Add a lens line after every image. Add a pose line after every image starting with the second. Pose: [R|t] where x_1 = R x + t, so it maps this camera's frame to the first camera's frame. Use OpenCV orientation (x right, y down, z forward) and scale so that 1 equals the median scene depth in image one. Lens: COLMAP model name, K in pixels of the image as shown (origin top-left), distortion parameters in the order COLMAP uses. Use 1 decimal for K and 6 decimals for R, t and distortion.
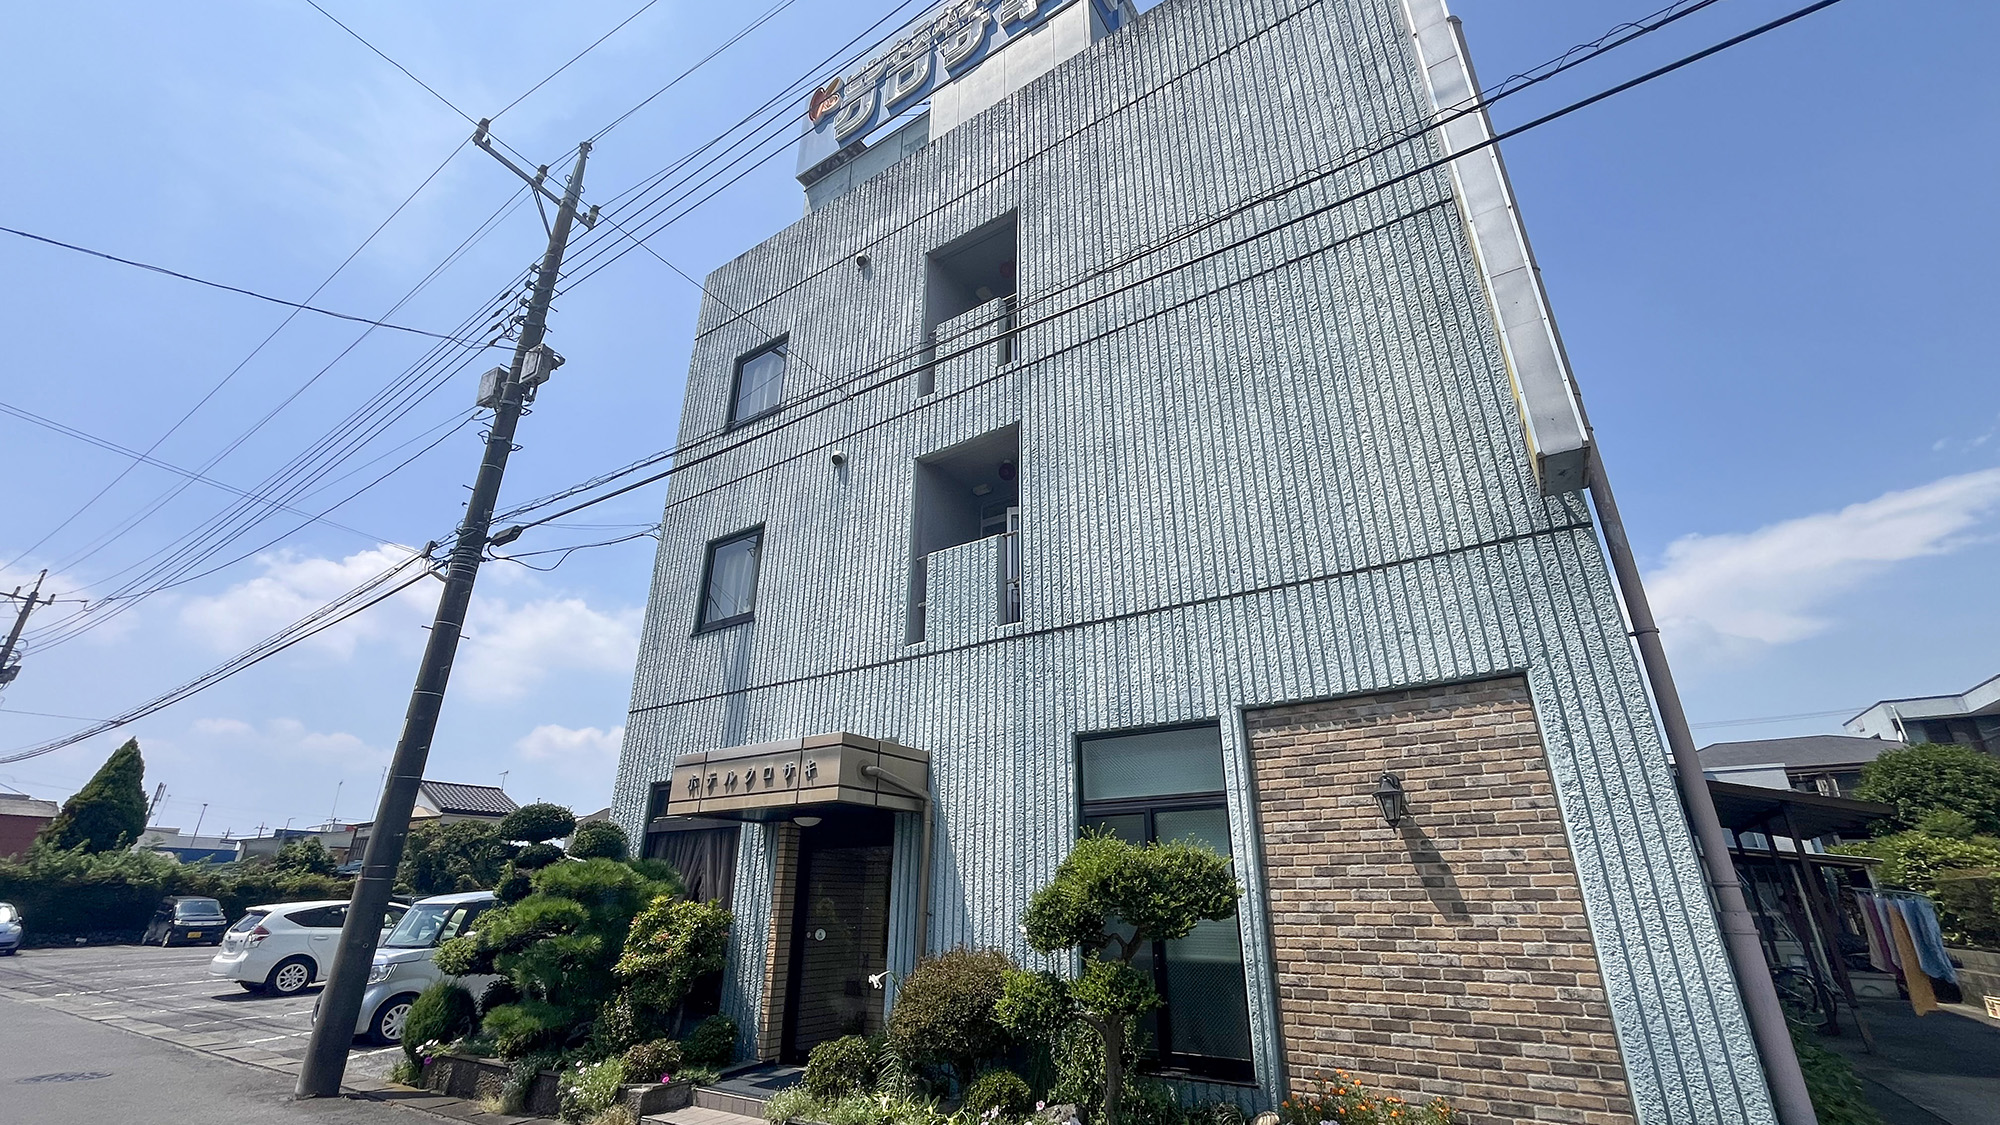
lens RADIAL K [[812.0, 0, 1000.6], [0, 812.0, 567.0], [0, 0, 1]] dist [-0.002435, -0.000495]
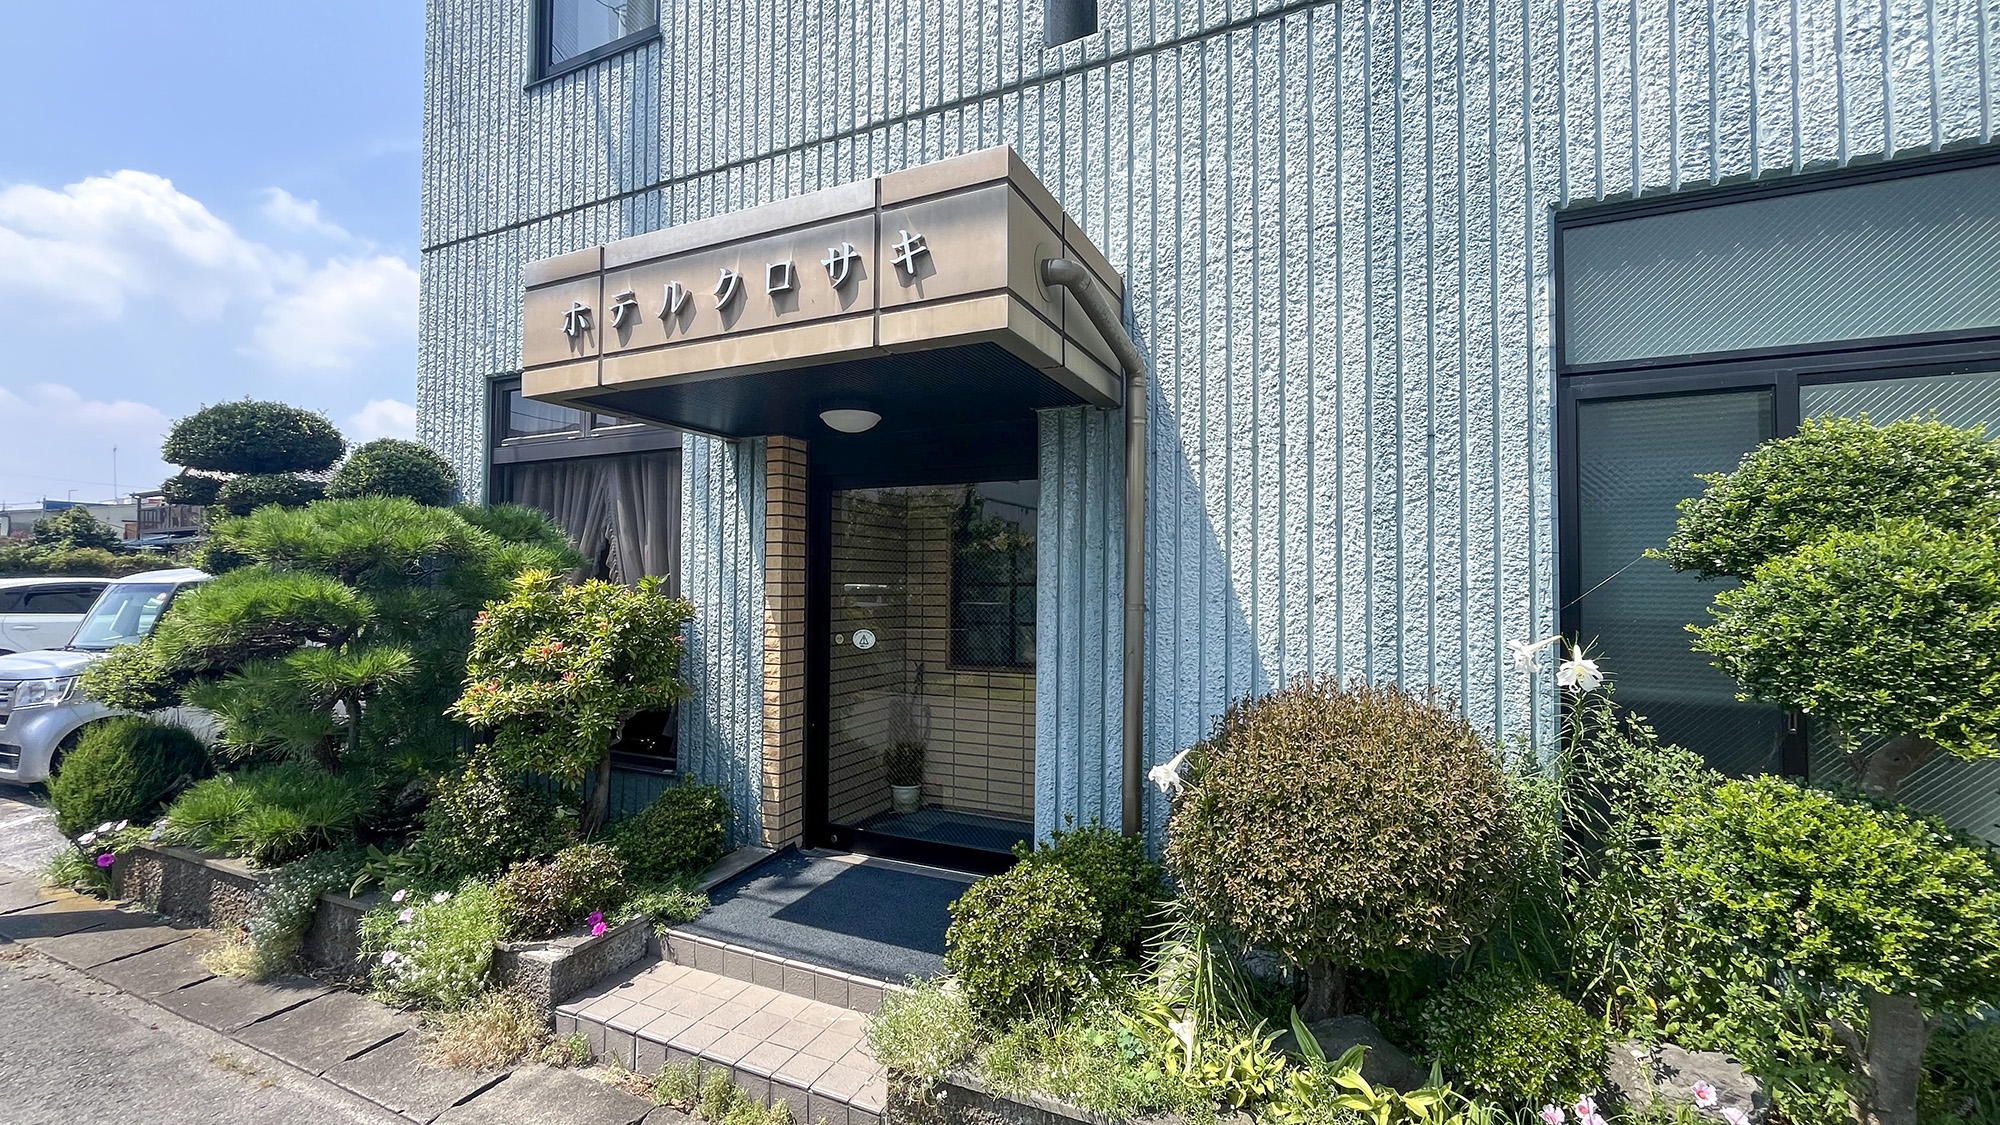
lens RADIAL K [[812.0, 0, 1000.6], [0, 812.0, 567.0], [0, 0, 1]] dist [-0.002435, -0.000495]
pose [[0.989403, 0.006950, 0.145032, -0.220205], [-0.059315, 0.931054, 0.360028, 0.219441], [-0.132530, -0.364816, 0.921599, 0.533858]]
